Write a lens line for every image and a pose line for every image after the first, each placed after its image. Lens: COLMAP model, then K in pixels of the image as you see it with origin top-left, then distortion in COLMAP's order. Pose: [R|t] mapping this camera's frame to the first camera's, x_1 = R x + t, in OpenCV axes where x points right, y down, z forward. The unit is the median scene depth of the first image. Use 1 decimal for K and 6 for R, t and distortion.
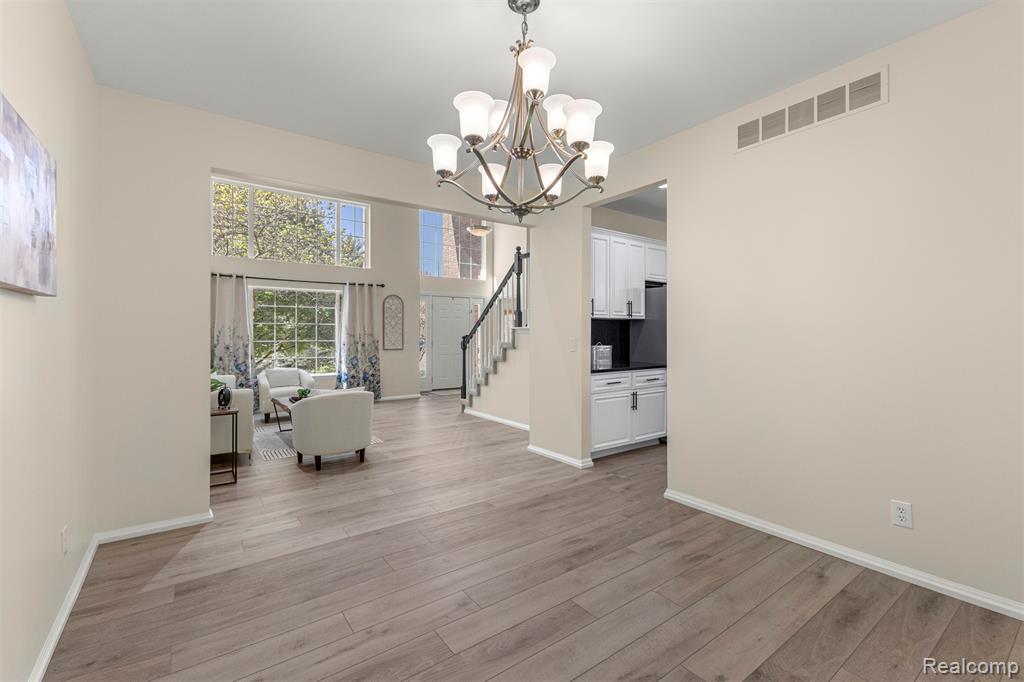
lens RADIAL K [[446.1, 0, 520.6], [0, 446.1, 326.8], [0, 0, 1]] dist [0.011232, -0.002158]
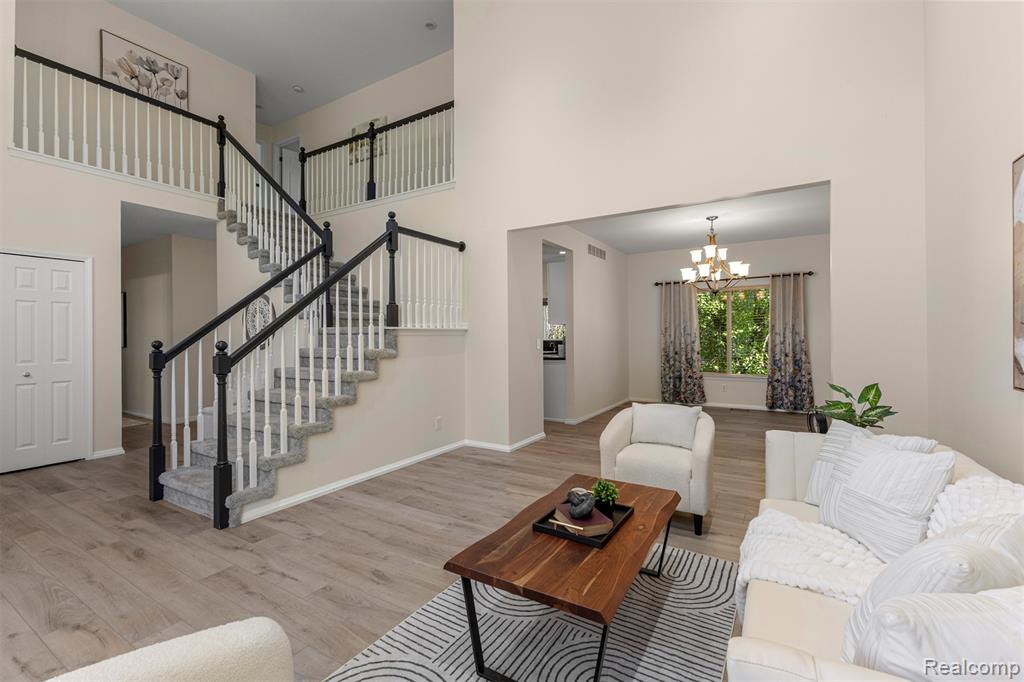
lens RADIAL K [[446.1, 0, 512.7], [0, 446.1, 333.4], [0, 0, 1]] dist [0.011232, -0.002158]
pose [[-0.367194, 0.014089, 0.930038, -1.725881], [-0.004010, 0.999852, -0.016730, 0.056707], [-0.930136, -0.009873, -0.367083, 2.553589]]
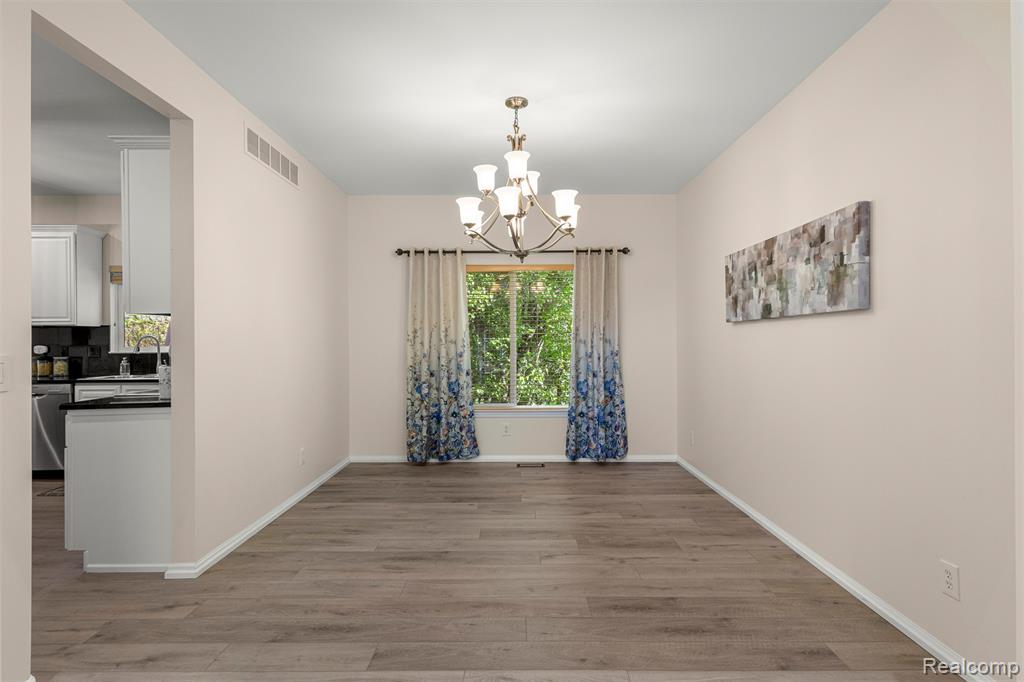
lens RADIAL K [[498.6, 0, 513.7], [0, 498.6, 338.3], [0, 0, 1]] dist [0.004877, 0.000014]
pose [[-0.798093, 0.009911, 0.602453, -0.719312], [-0.002038, 0.999815, -0.019147, 0.031439], [-0.602531, -0.016509, -0.797925, 1.755304]]
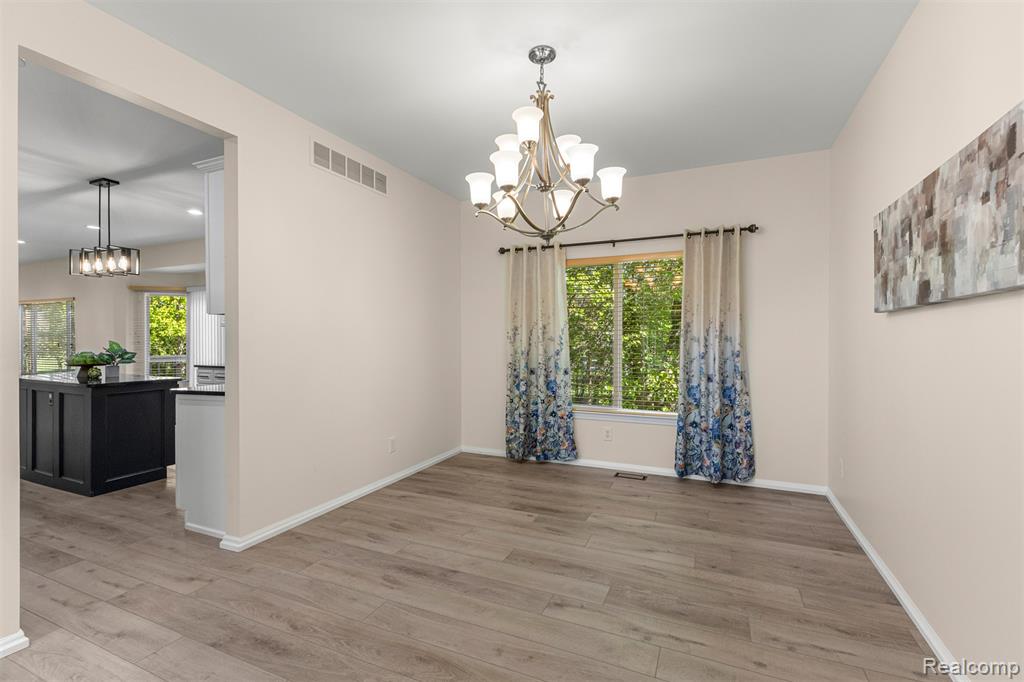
lens RADIAL K [[446.1, 0, 519.4], [0, 446.1, 340.4], [0, 0, 1]] dist [0.011232, -0.002158]
pose [[-0.492747, 0.001030, 0.870172, -0.773941], [-0.010727, 0.999916, -0.007258, 0.025797], [-0.870107, -0.012911, -0.492694, 1.273847]]
